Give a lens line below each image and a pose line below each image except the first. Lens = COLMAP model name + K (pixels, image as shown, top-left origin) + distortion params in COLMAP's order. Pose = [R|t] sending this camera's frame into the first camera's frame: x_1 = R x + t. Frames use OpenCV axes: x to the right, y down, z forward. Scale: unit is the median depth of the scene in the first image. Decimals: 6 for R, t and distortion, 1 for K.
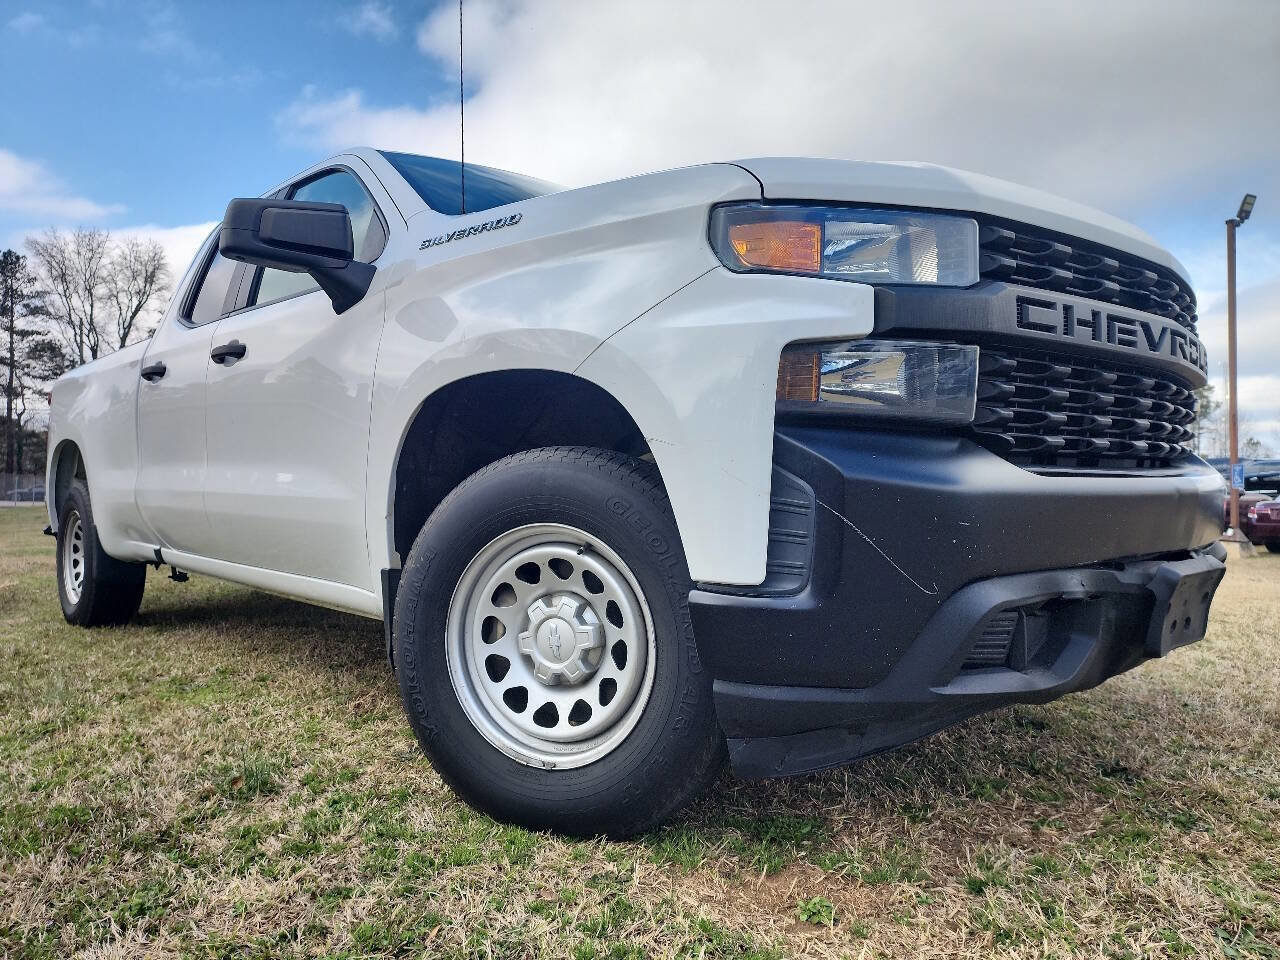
lens RADIAL K [[856.7, 0, 640.0], [0, 856.7, 480.0], [0, 0, 1]] dist [0.067993, -0.063080]
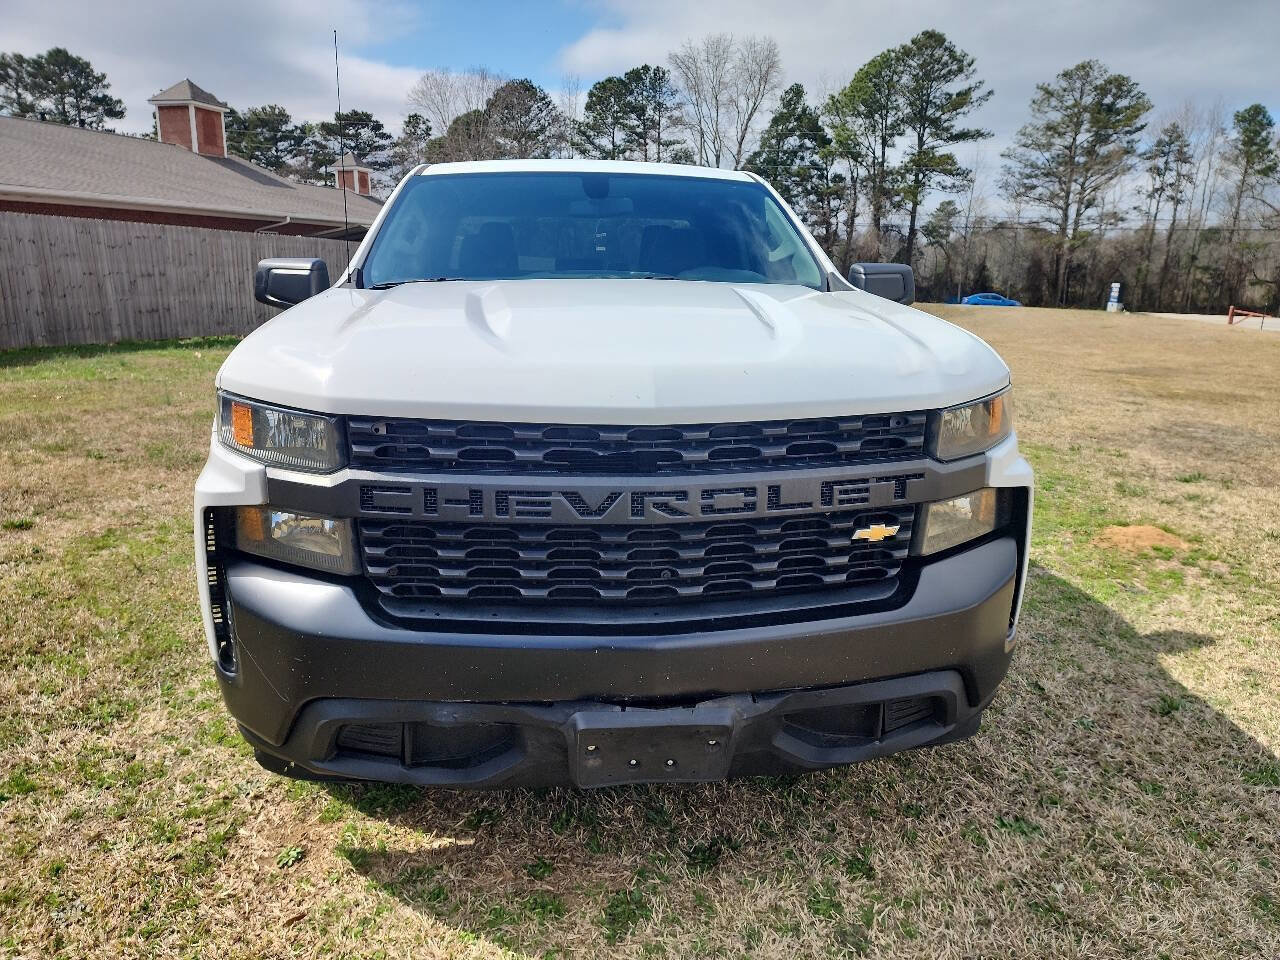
lens RADIAL K [[856.7, 0, 640.0], [0, 856.7, 480.0], [0, 0, 1]] dist [0.067993, -0.063080]
pose [[0.798379, 0.151287, -0.582841, 1.265868], [-0.013207, 0.972091, 0.234234, -0.443801], [0.602011, -0.179310, 0.778094, 0.269841]]
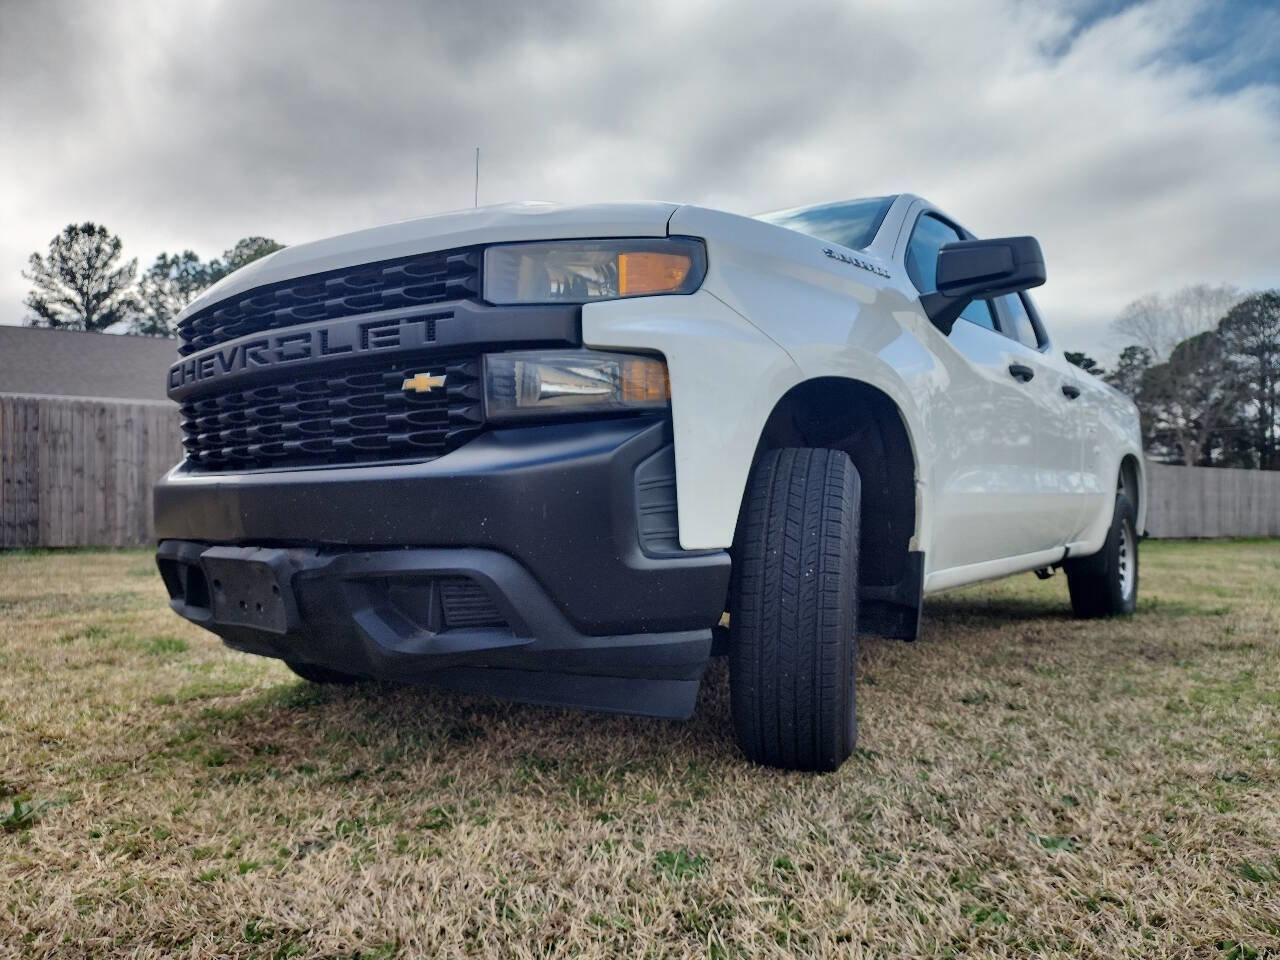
lens RADIAL K [[856.7, 0, 640.0], [0, 856.7, 480.0], [0, 0, 1]] dist [0.067993, -0.063080]
pose [[0.159581, -0.028258, -0.986780, 1.969076], [0.000077, 0.999591, -0.028613, 0.042825], [0.987185, 0.004490, 0.159518, 1.437465]]
